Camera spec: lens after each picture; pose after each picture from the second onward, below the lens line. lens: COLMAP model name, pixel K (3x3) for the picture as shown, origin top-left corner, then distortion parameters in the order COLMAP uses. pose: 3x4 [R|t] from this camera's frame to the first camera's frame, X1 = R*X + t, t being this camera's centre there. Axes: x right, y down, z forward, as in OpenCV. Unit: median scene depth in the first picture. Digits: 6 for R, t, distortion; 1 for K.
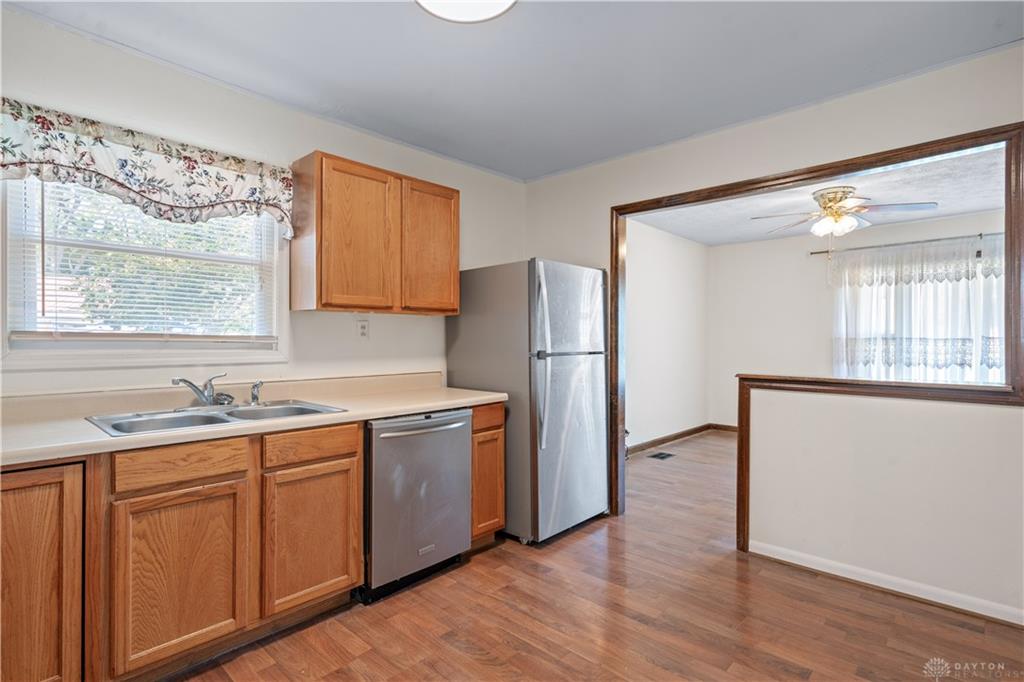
lens RADIAL K [[488.8, 0, 507.9], [0, 488.8, 337.9], [0, 0, 1]] dist [-0.015021, 0.000940]
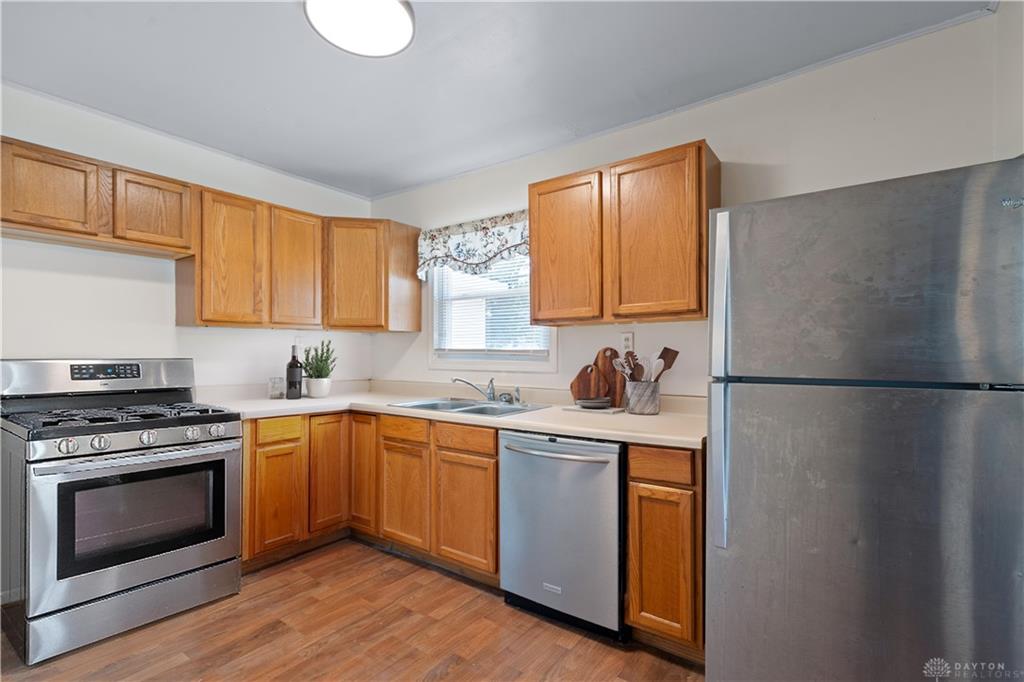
lens RADIAL K [[461.9, 0, 508.8], [0, 461.9, 351.8], [0, 0, 1]] dist [-0.007946, 0.001321]
pose [[0.130550, -0.001943, -0.991440, 0.737194], [0.007290, 0.999973, -0.001000, 0.002153], [0.991415, -0.007097, 0.130561, 0.909416]]
